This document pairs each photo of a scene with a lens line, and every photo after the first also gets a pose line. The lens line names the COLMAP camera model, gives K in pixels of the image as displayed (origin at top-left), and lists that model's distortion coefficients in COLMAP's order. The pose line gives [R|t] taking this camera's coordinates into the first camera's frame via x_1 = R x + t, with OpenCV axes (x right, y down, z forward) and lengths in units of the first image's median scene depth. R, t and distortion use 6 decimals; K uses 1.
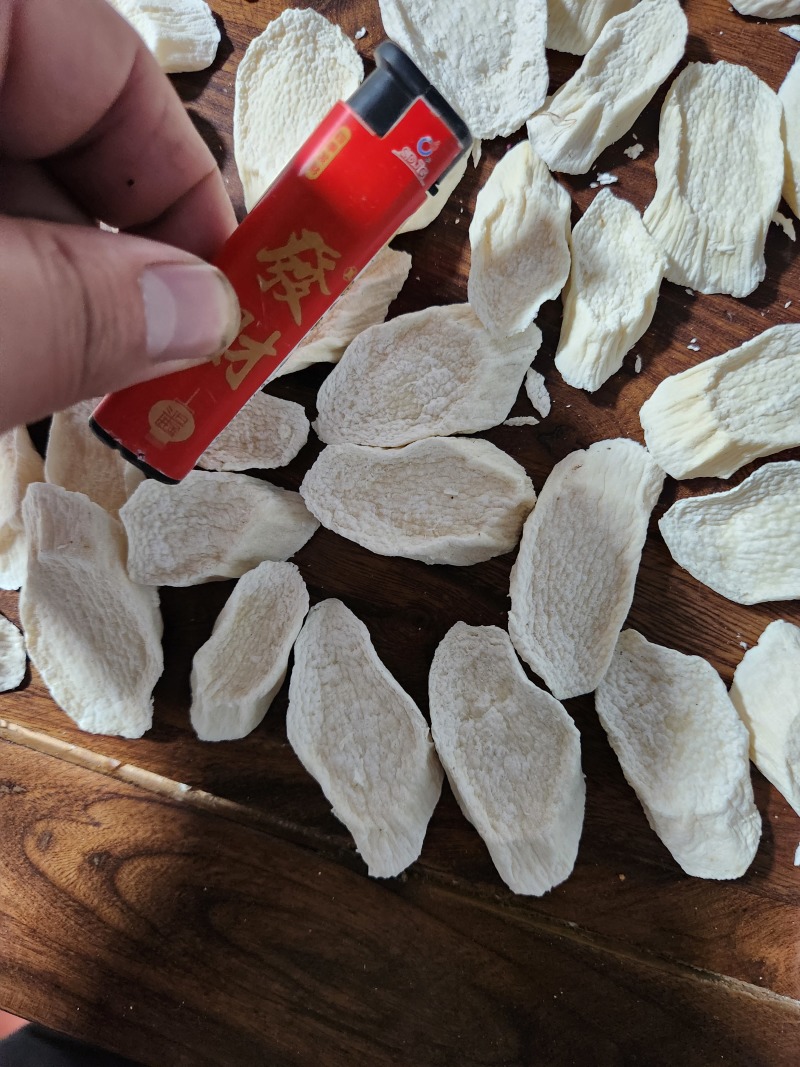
lens RADIAL K [[704.0, 0, 400.0], [0, 704.0, 533.5], [0, 0, 1]] dist [-0.002122, -0.037146]
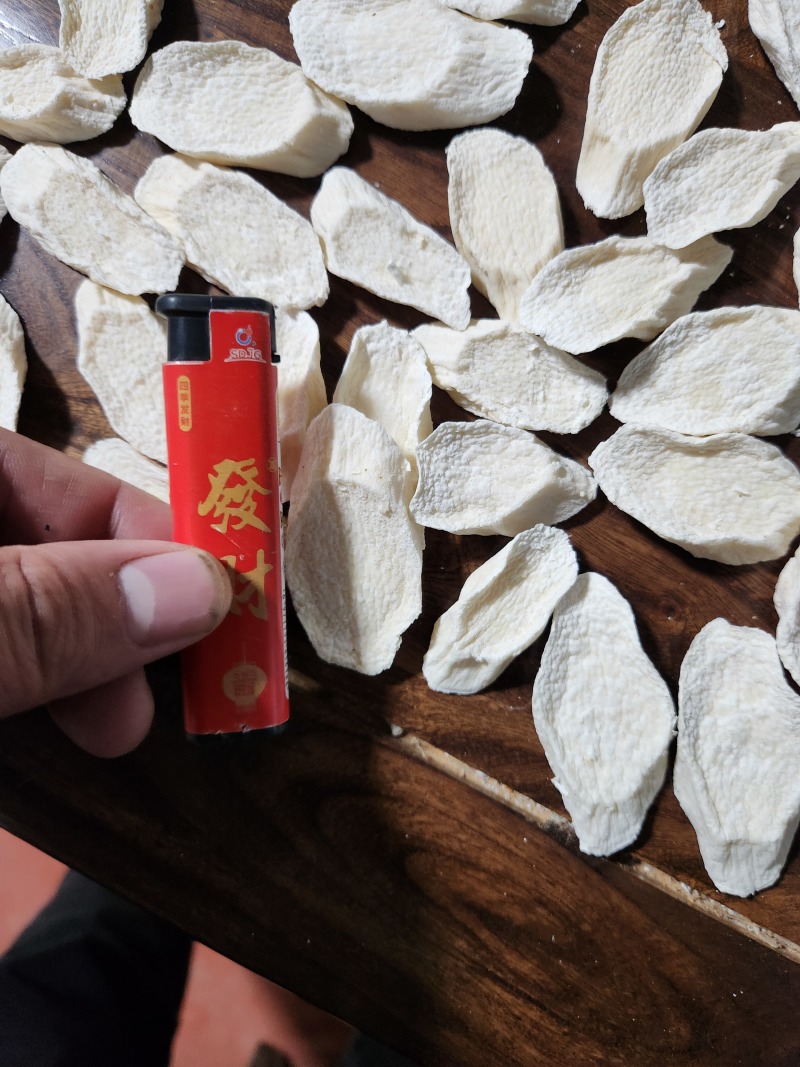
lens RADIAL K [[704.0, 0, 400.0], [0, 704.0, 533.5], [0, 0, 1]] dist [-0.002122, -0.037146]
pose [[0.983370, 0.181074, 0.013983, -0.404819], [-0.181231, 0.983380, 0.010927, 0.078848], [-0.011772, -0.013280, 0.999843, 0.002897]]
